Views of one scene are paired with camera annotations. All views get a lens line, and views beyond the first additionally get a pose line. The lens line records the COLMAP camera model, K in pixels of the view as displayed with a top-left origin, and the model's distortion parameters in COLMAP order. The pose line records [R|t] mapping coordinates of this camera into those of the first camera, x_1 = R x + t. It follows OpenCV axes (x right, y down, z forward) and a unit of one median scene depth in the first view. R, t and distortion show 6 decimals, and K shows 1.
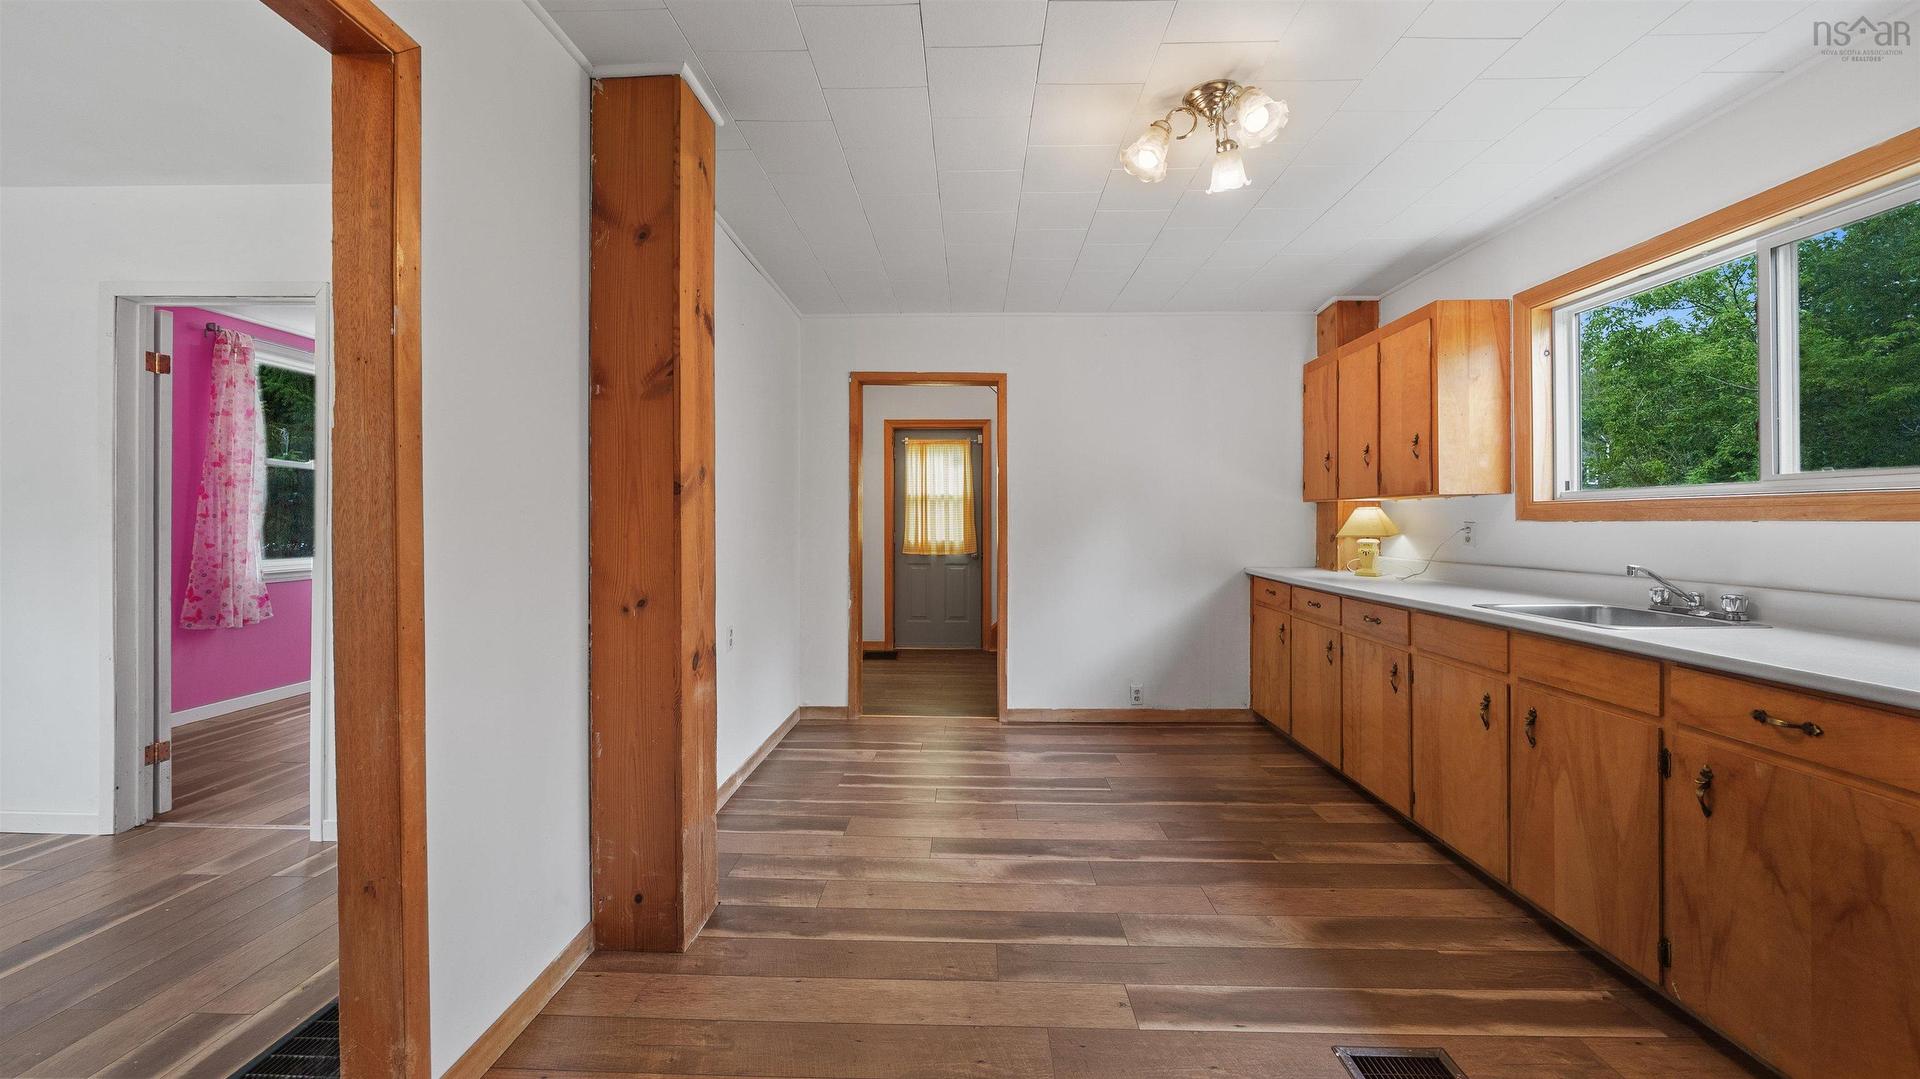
lens RADIAL K [[665.6, 0, 975.8], [0, 665.6, 524.5], [0, 0, 1]] dist [-0.007184, 0.000291]
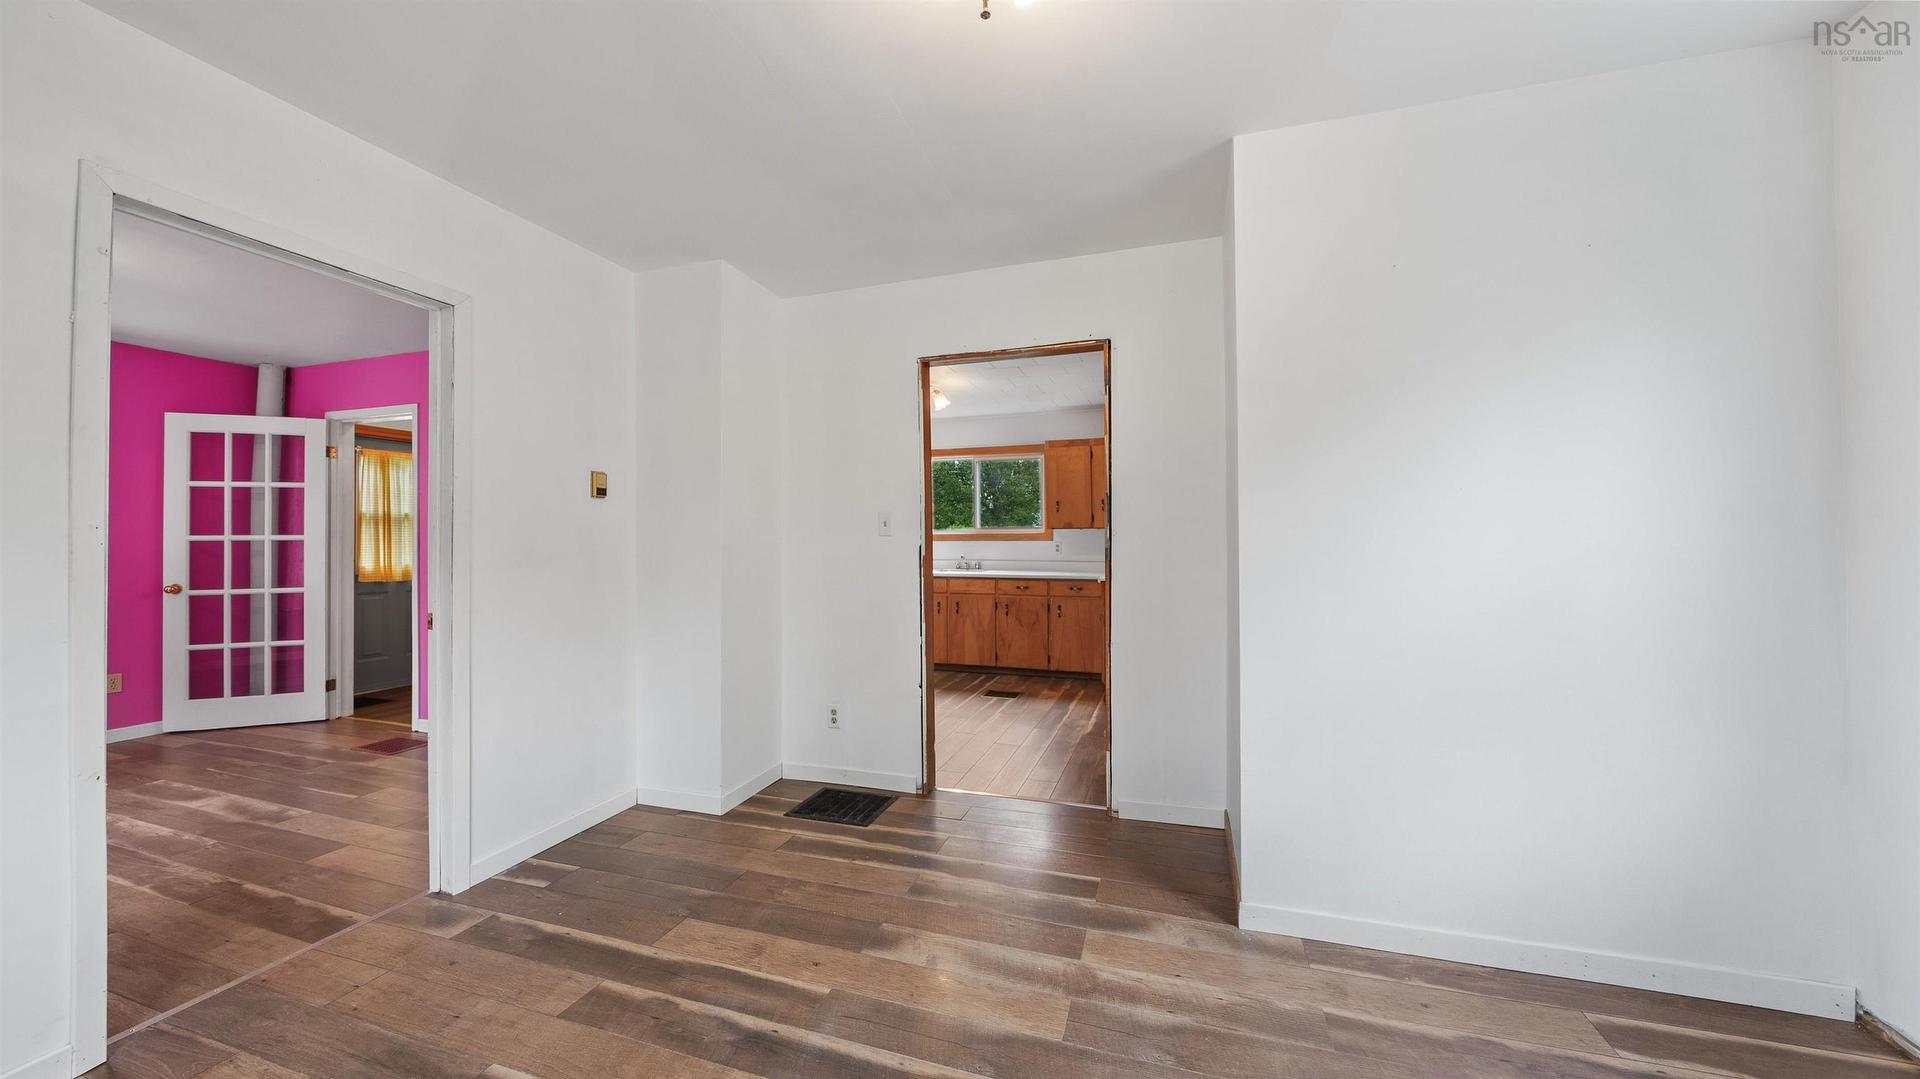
lens RADIAL K [[665.6, 0, 958.0], [0, 665.6, 531.8], [0, 0, 1]] dist [-0.007184, 0.000291]
pose [[0.299182, 0.006228, 0.954176, -1.573633], [0.005712, 0.999949, -0.008318, -0.017207], [-0.954179, 0.007939, 0.299131, 0.041000]]
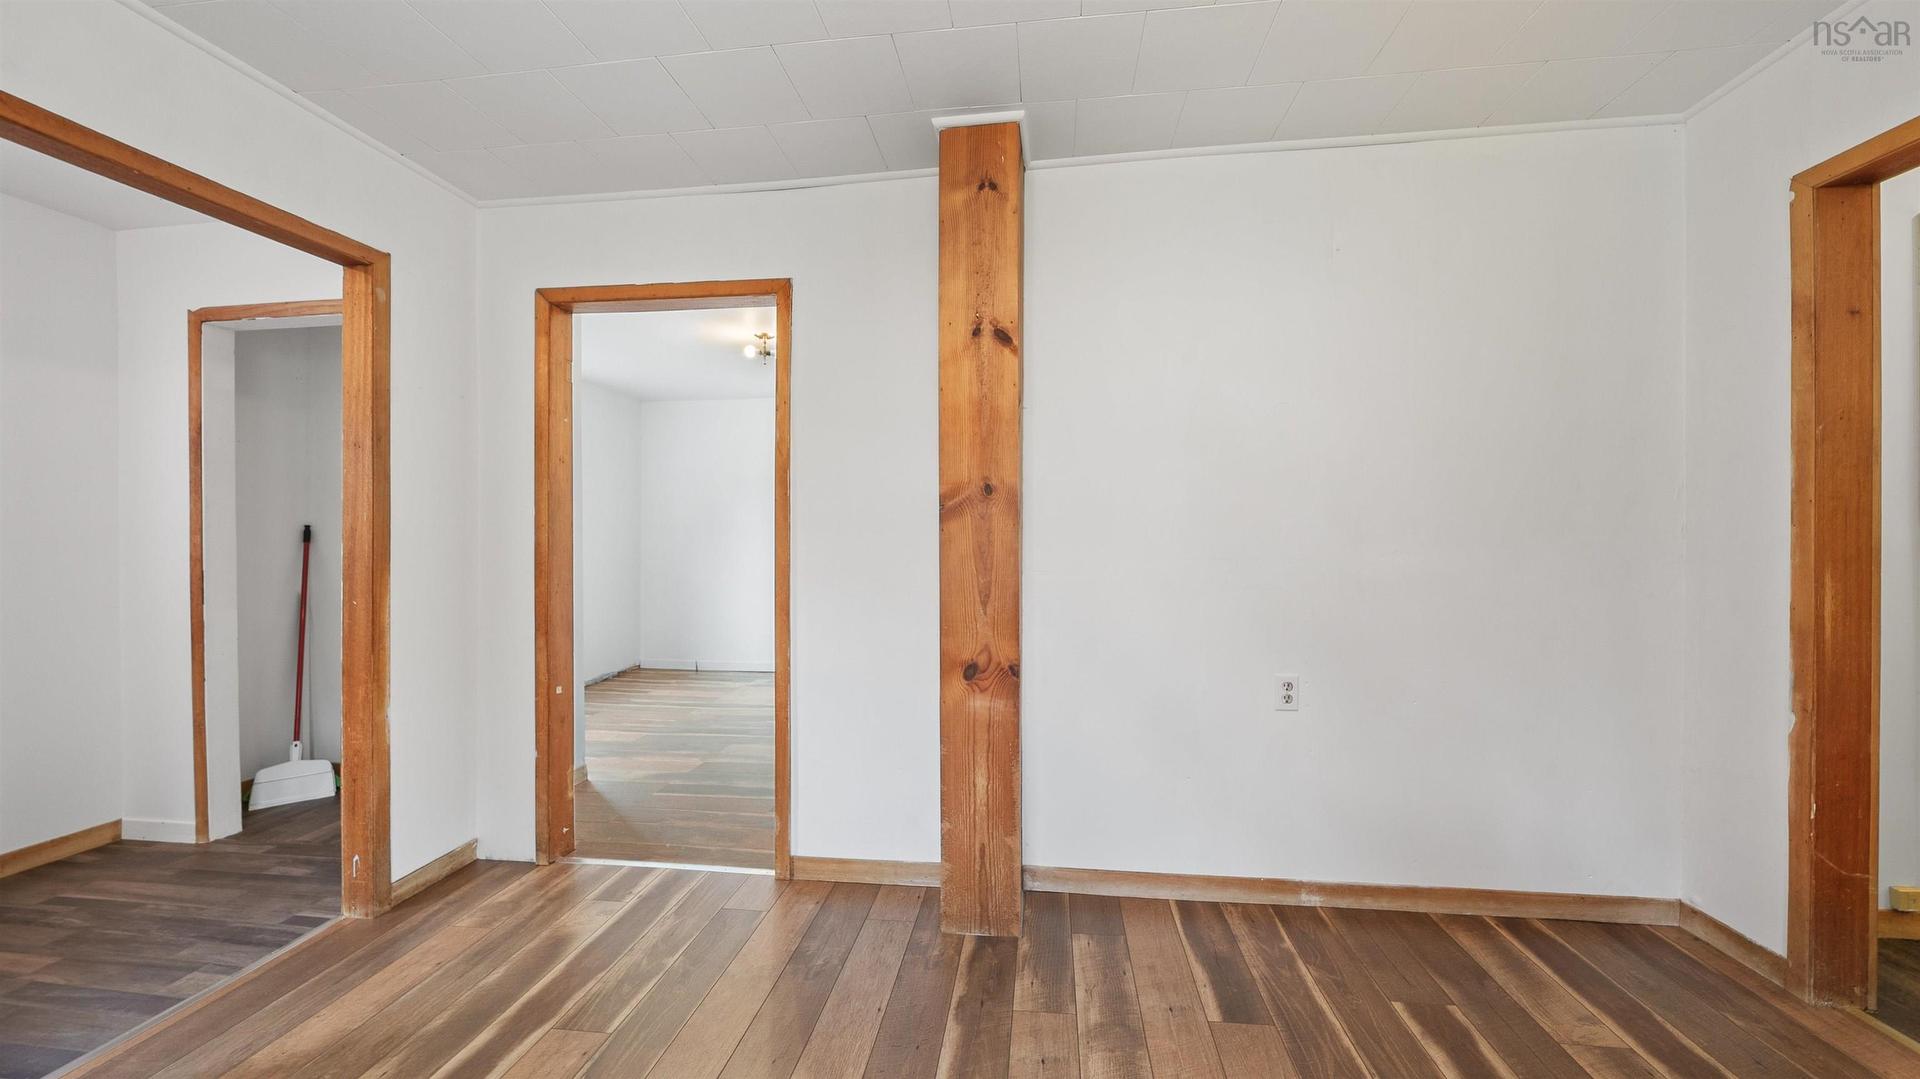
lens RADIAL K [[665.6, 0, 953.7], [0, 665.6, 543.2], [0, 0, 1]] dist [-0.007184, 0.000291]
pose [[-0.116765, 0.000162, -0.993160, 0.447241], [0.003280, 0.999995, -0.000222, 0.004235], [0.993154, -0.003284, -0.116765, 0.798601]]
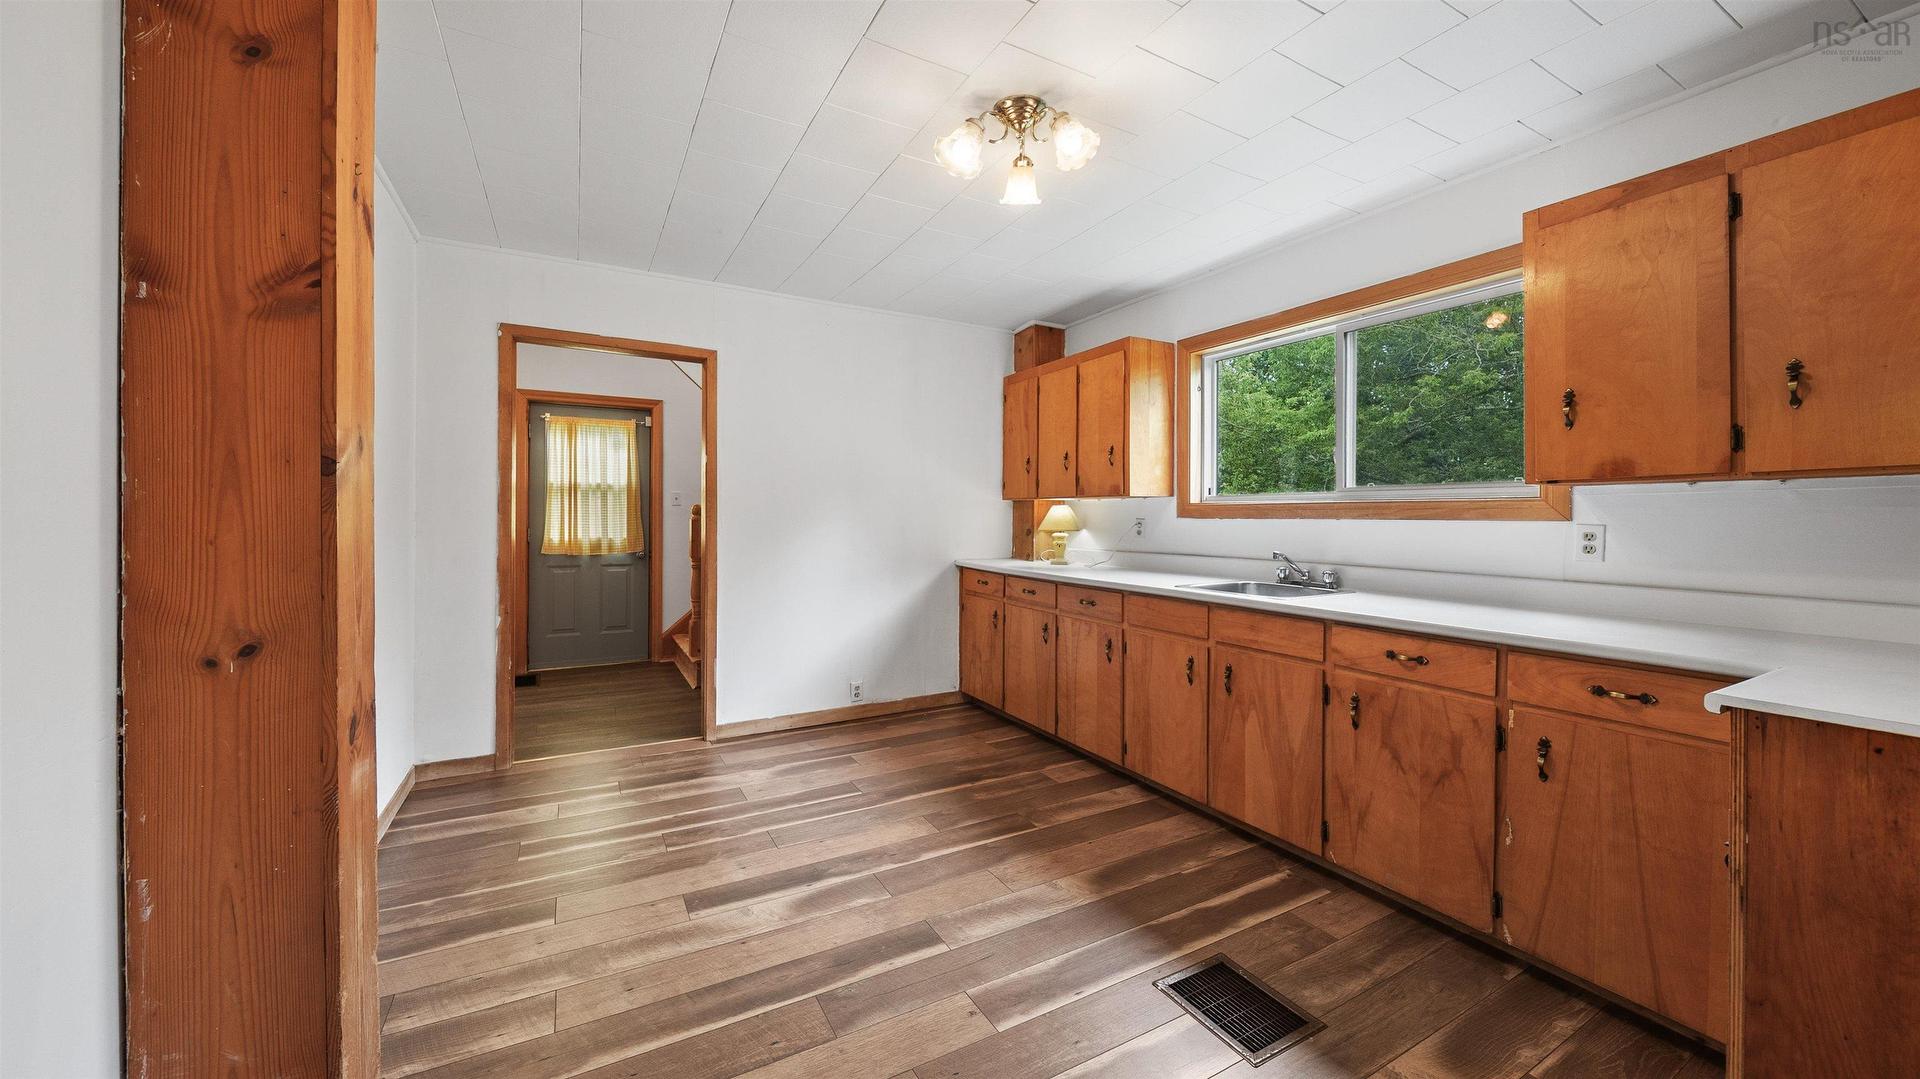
lens RADIAL K [[665.6, 0, 953.5], [0, 665.6, 521.1], [0, 0, 1]] dist [-0.007184, 0.000291]
pose [[0.863883, -0.000266, 0.503692, -0.197656], [-0.002963, 0.999980, 0.005610, -0.005095], [-0.503683, -0.006339, 0.863865, 0.115110]]
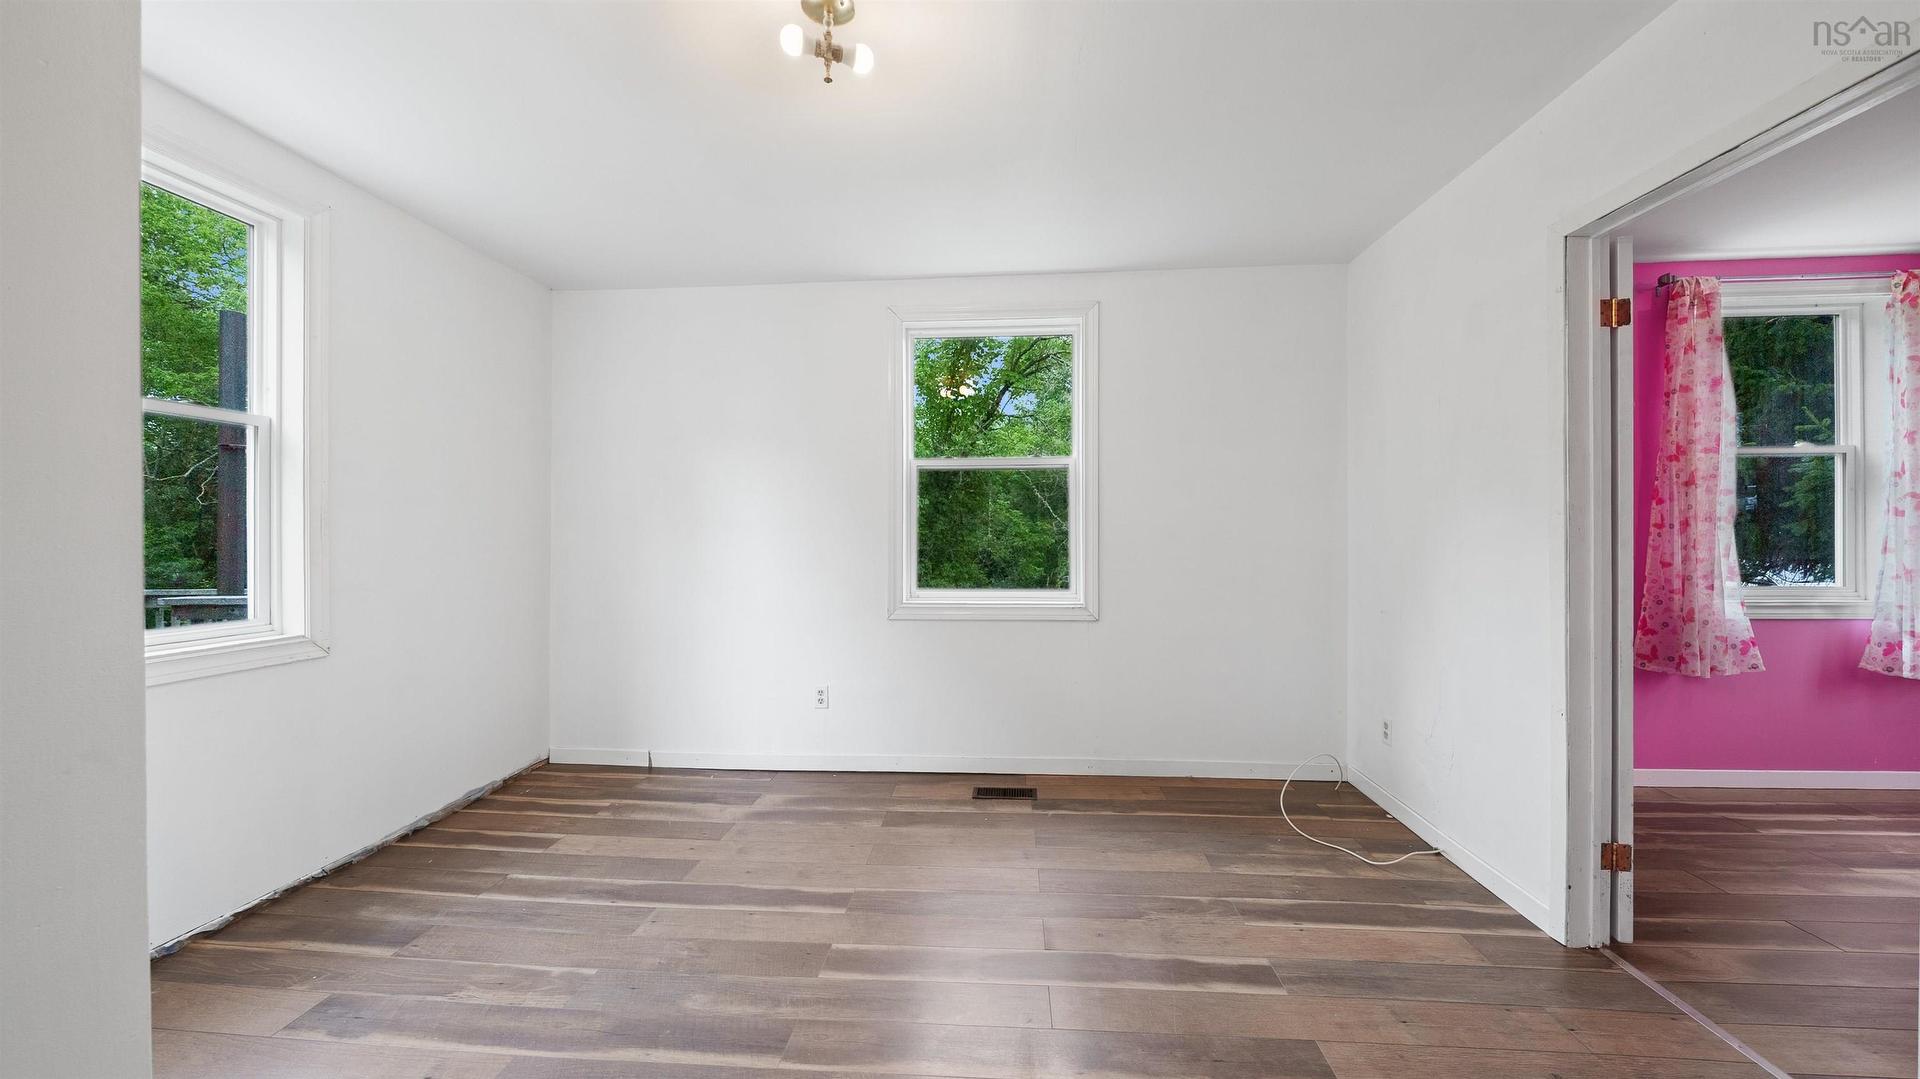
lens RADIAL K [[695.5, 0, 951.9], [0, 695.5, 532.6], [0, 0, 1]] dist [-0.005105, 0.001239]
pose [[-0.068192, -0.001508, -0.997671, -0.434461], [0.006230, 0.999979, -0.001938, -0.013207], [0.997653, -0.006347, -0.068181, 0.326504]]
